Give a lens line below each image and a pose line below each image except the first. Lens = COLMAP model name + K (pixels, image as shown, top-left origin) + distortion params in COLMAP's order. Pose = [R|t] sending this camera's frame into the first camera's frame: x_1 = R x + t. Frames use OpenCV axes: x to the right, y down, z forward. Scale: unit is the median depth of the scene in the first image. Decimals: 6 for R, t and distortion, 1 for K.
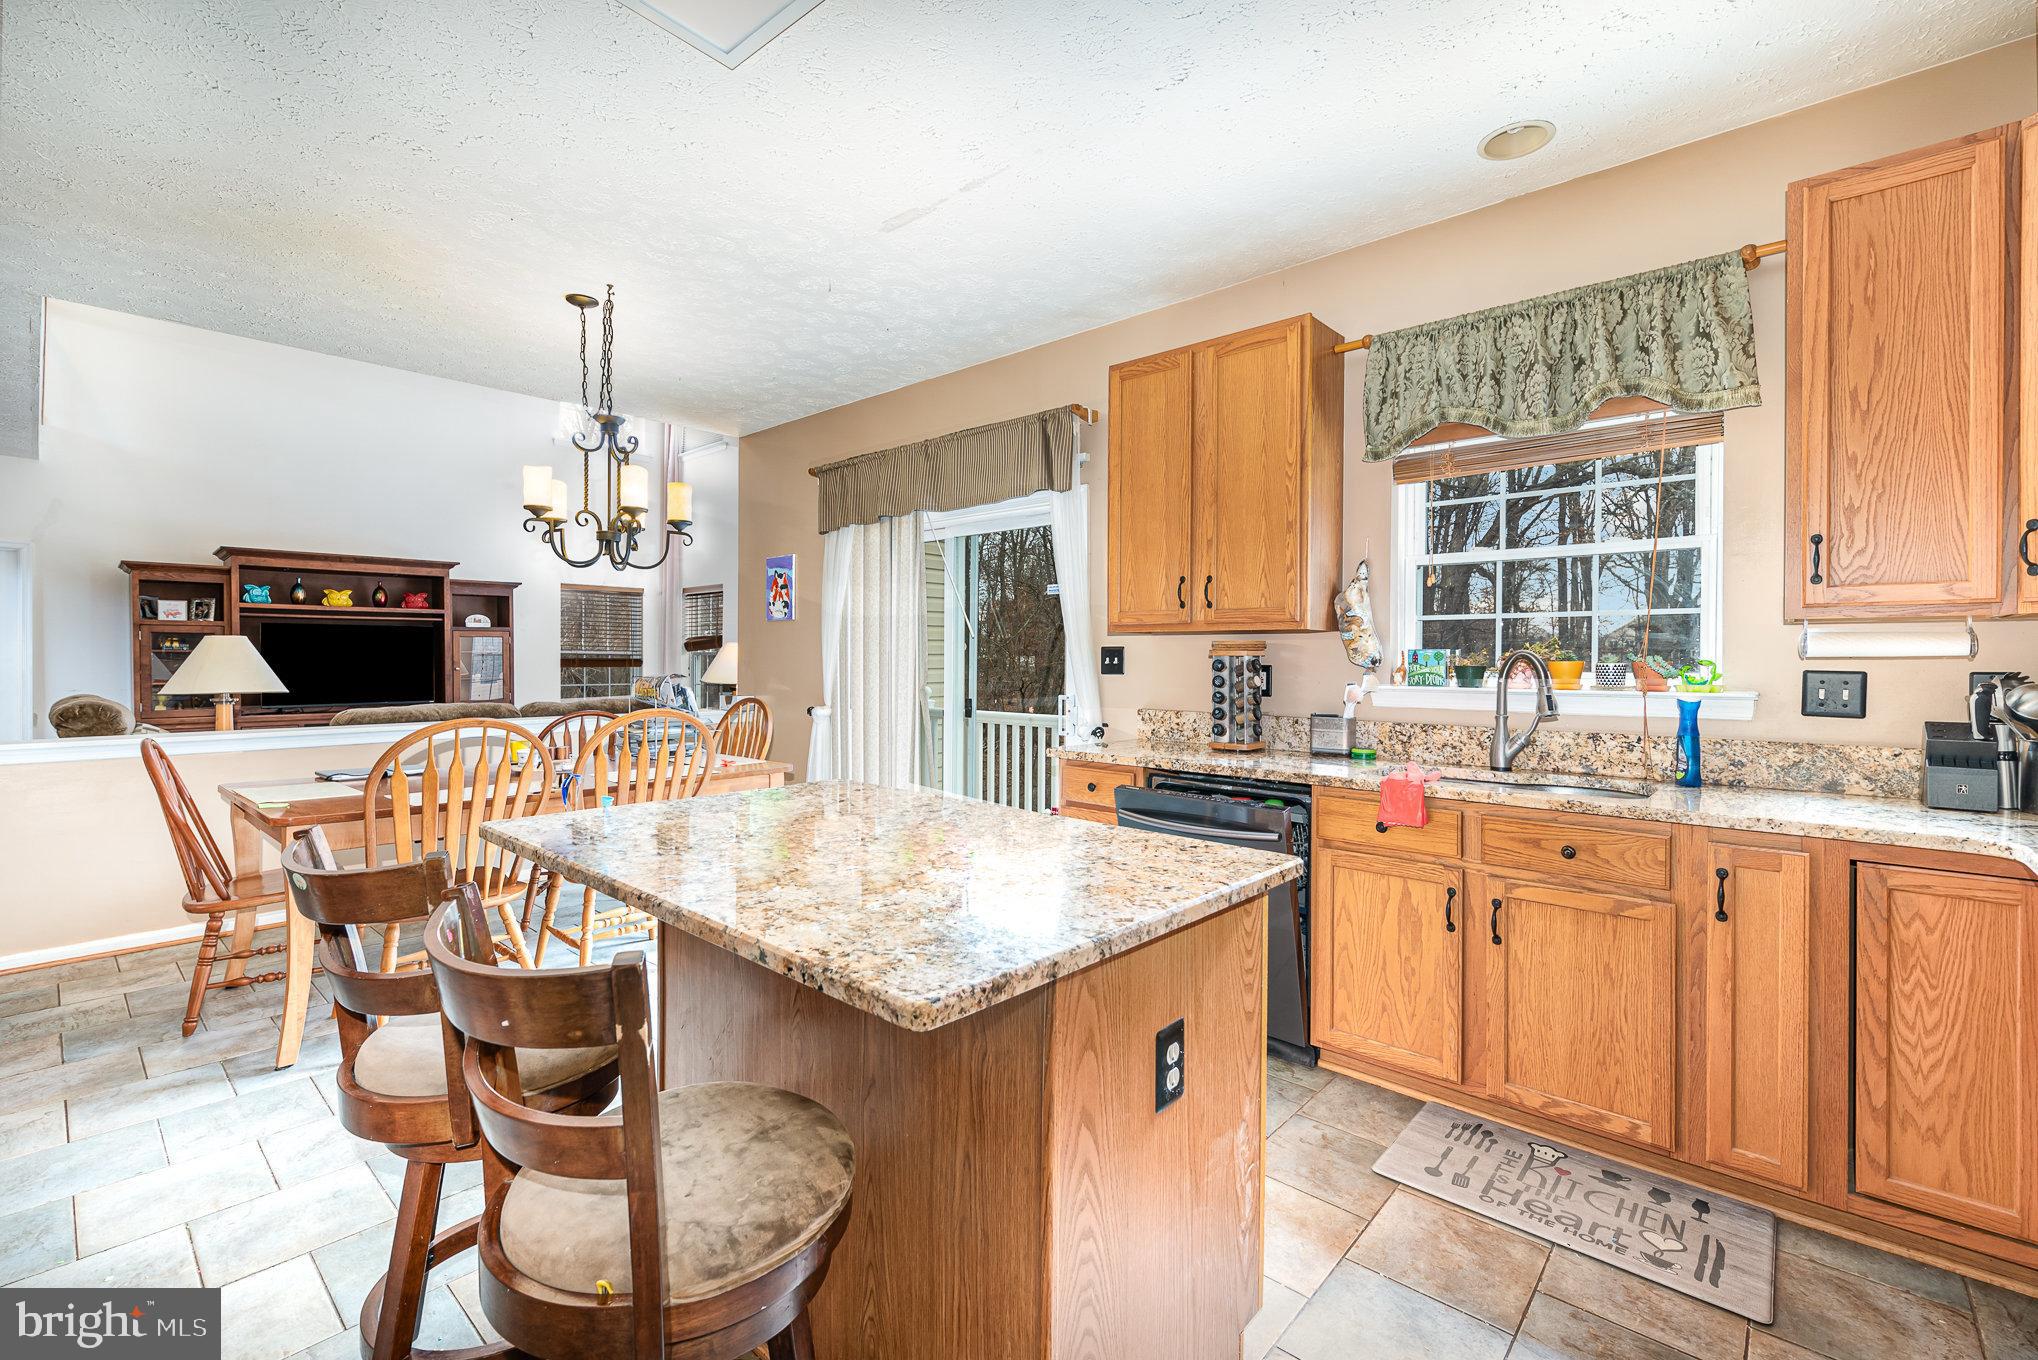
lens RADIAL K [[882.0, 0, 1026.0], [0, 882.0, 670.6], [0, 0, 1]] dist [0.000384, 0.002092]
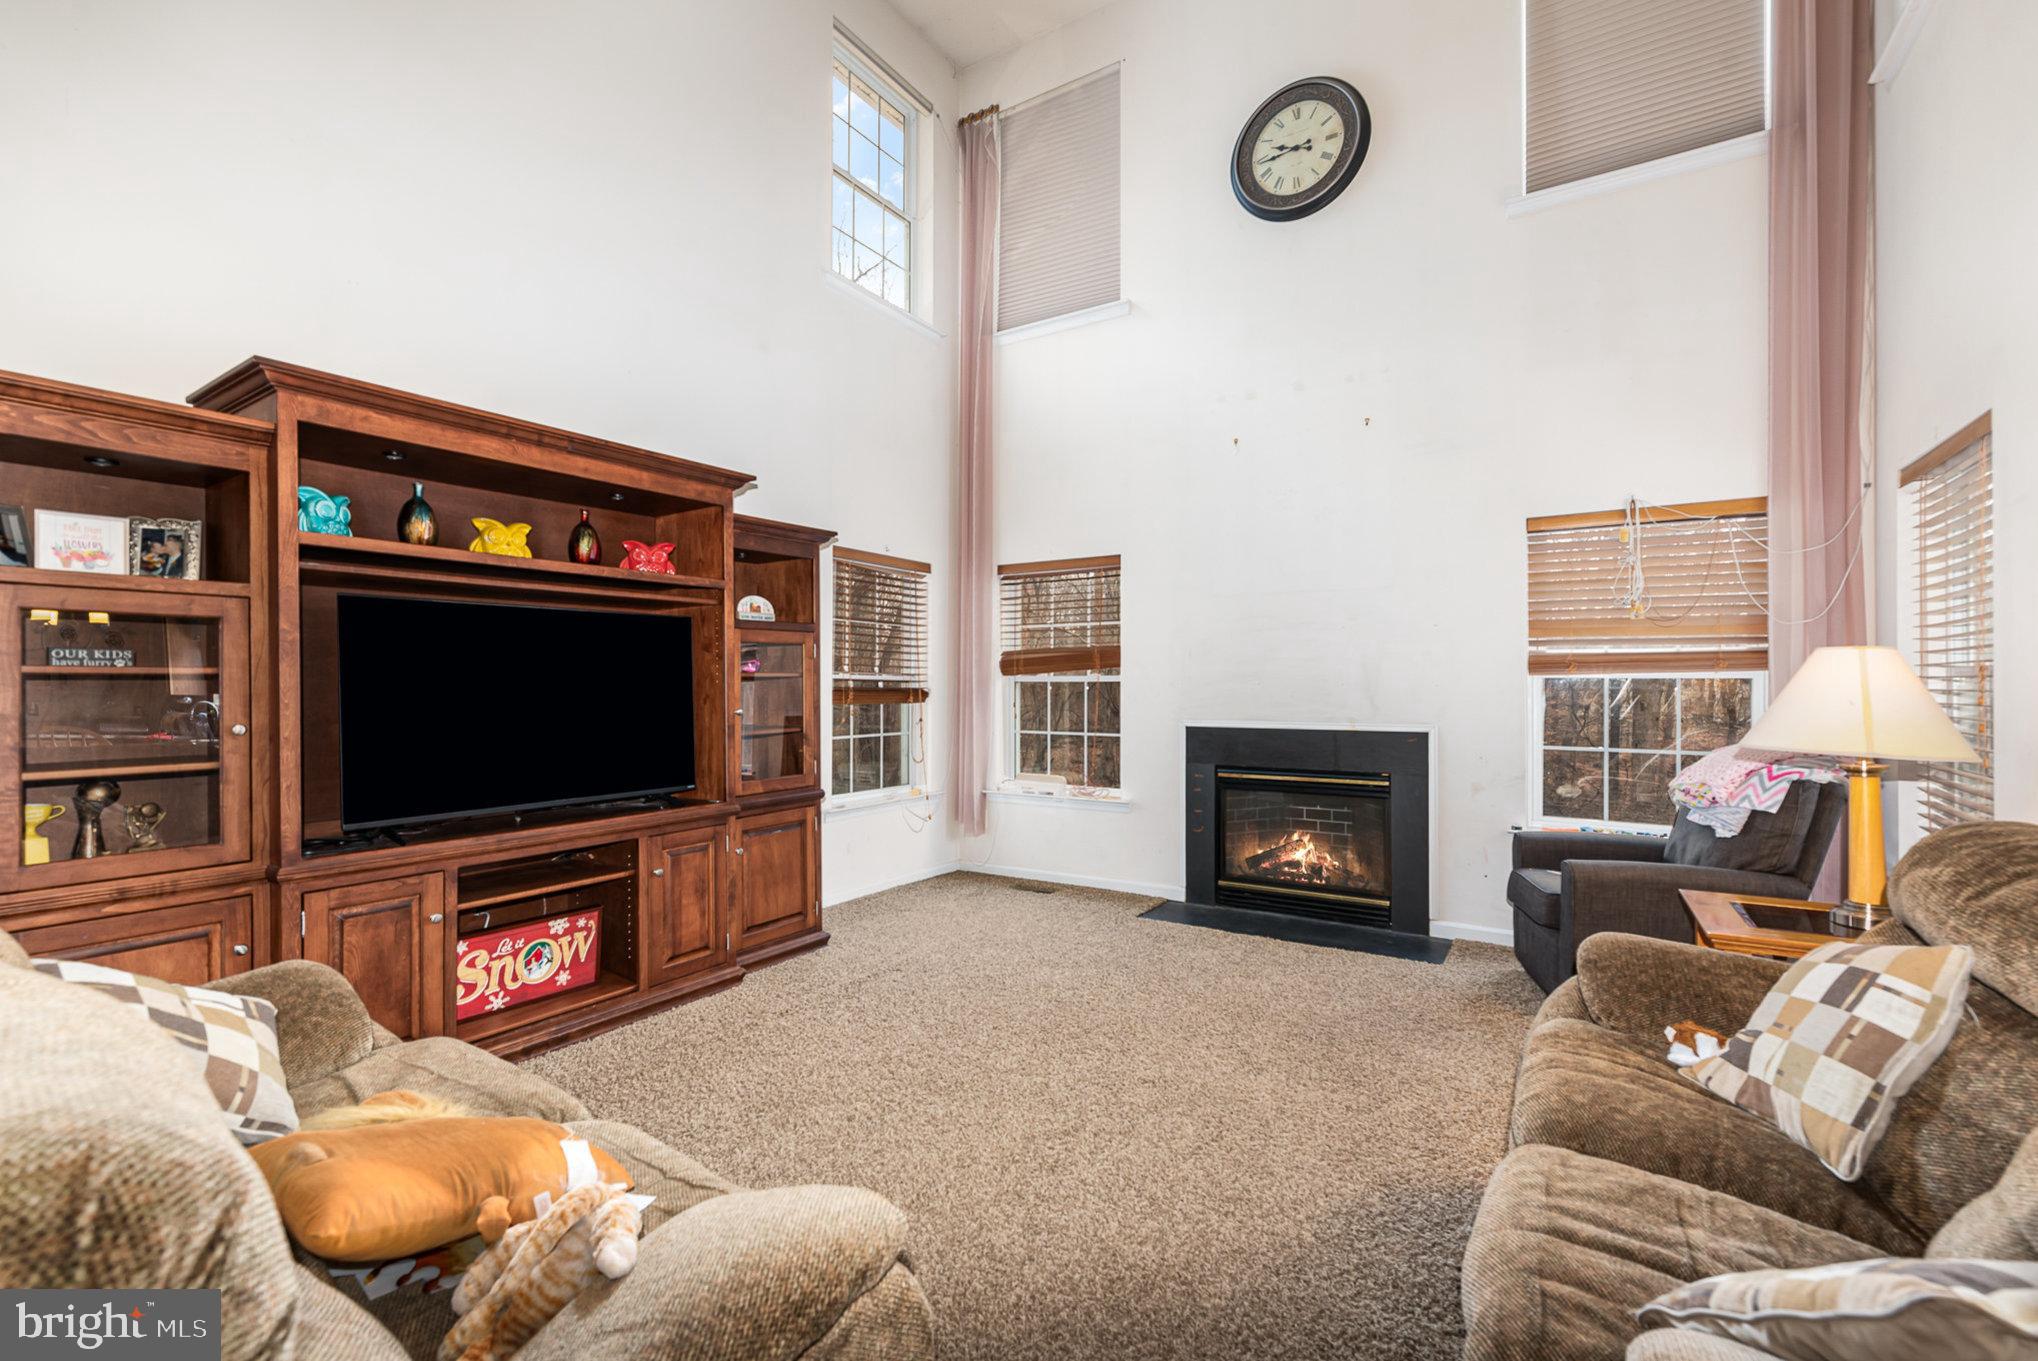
lens RADIAL K [[882.0, 0, 1016.5], [0, 882.0, 682.9], [0, 0, 1]] dist [0.000384, 0.002092]
pose [[0.988207, -0.001043, 0.153117, -1.901256], [0.003339, 0.999886, -0.014734, -0.031621], [-0.153084, 0.015072, 0.988098, 1.761893]]
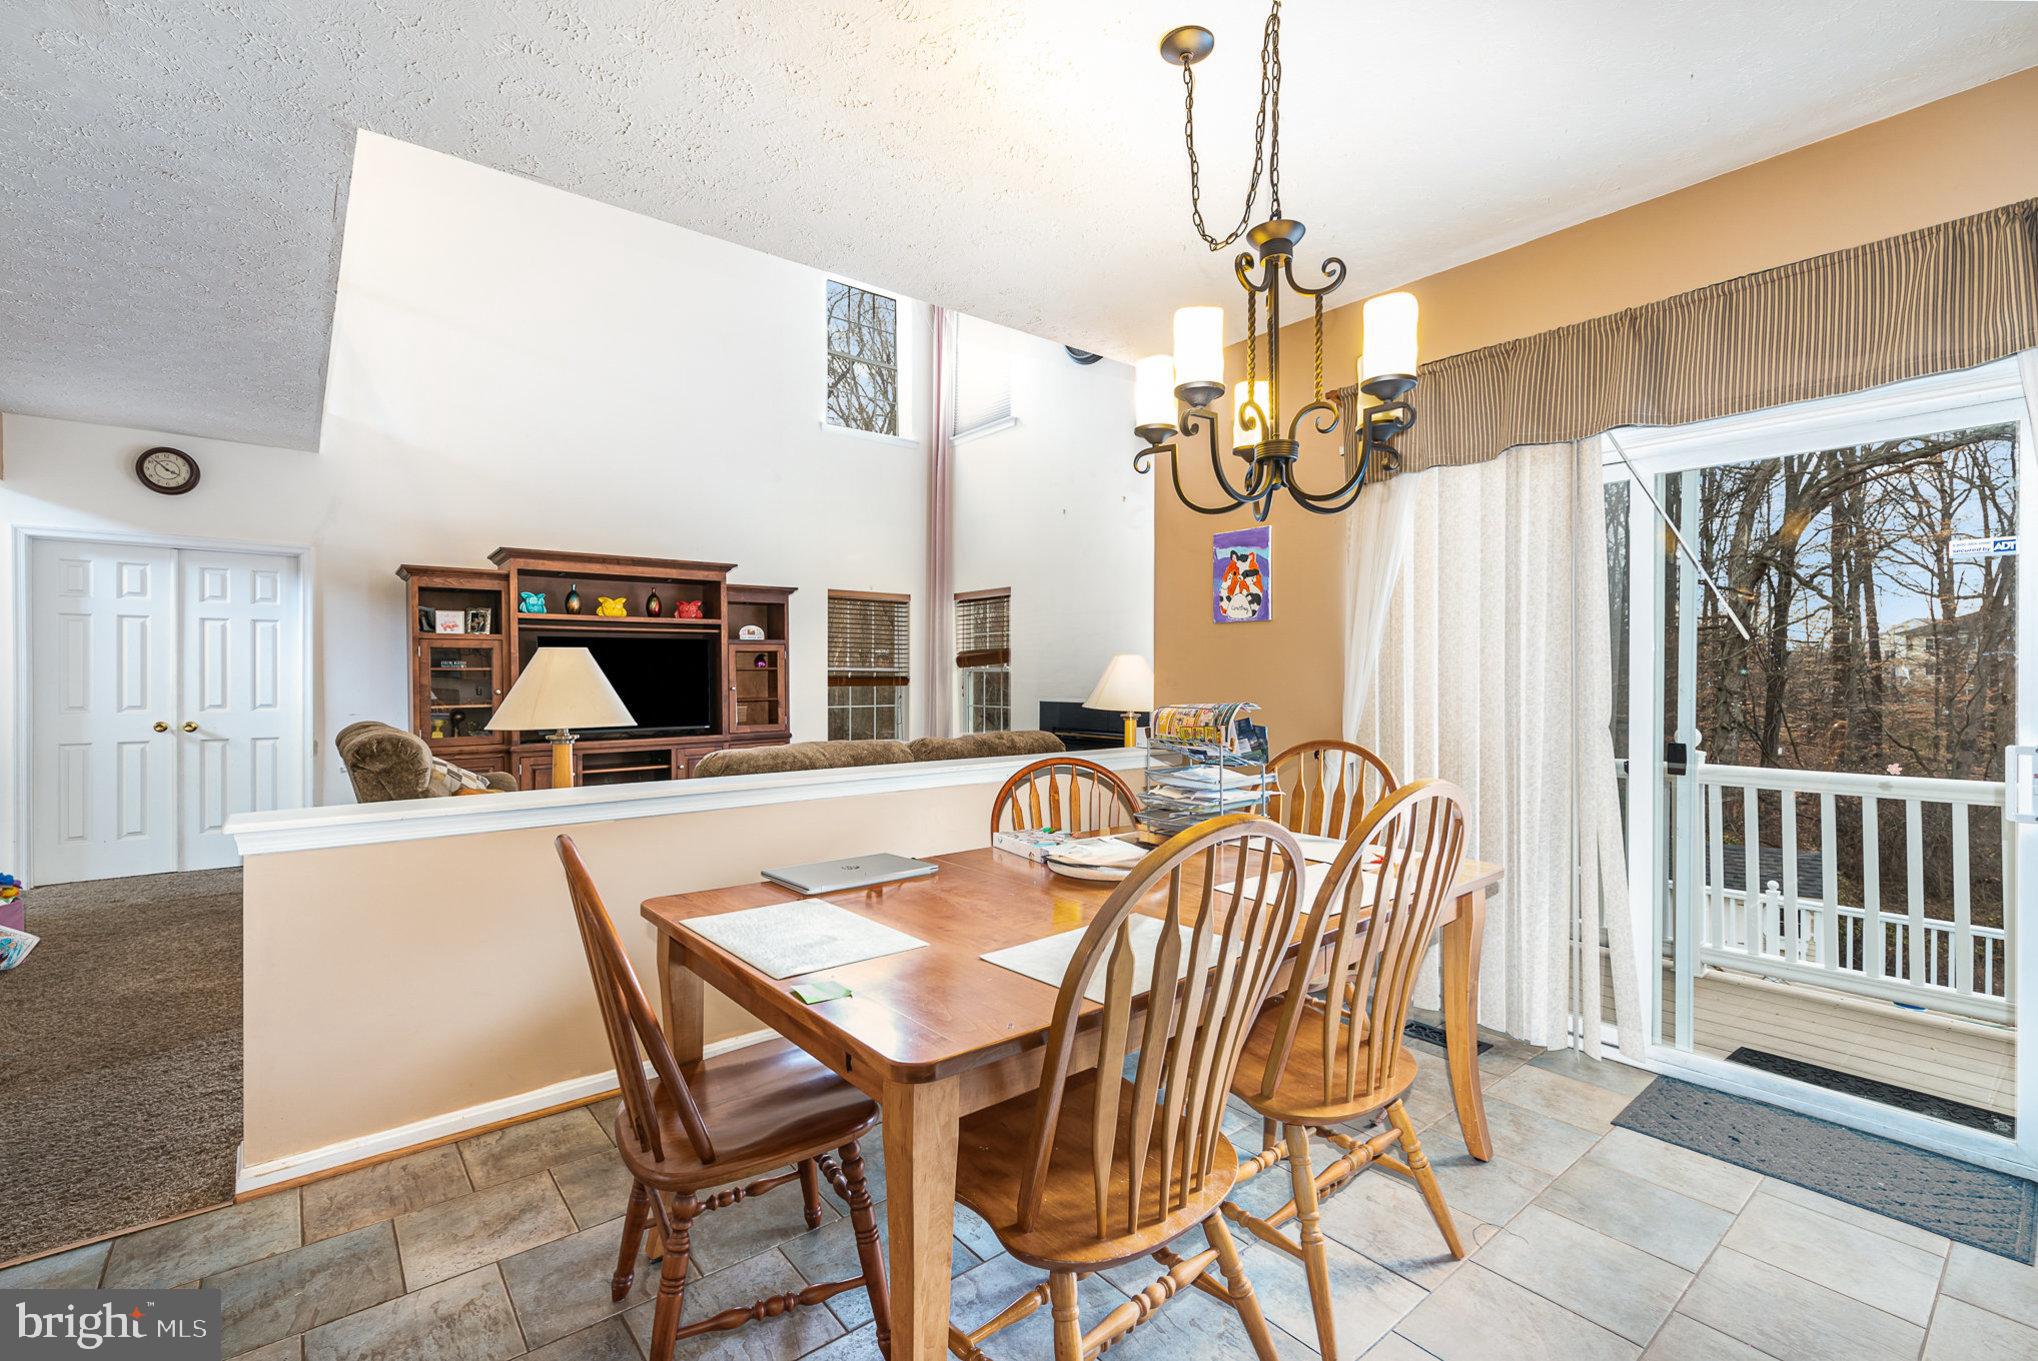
lens RADIAL K [[882.0, 0, 1020.3], [0, 882.0, 685.2], [0, 0, 1]] dist [0.000384, 0.002092]
pose [[0.988537, -0.001740, -0.150972, -0.790900], [0.001755, 0.999998, -0.000036, -0.015271], [0.150971, -0.000230, 0.988538, 0.640782]]
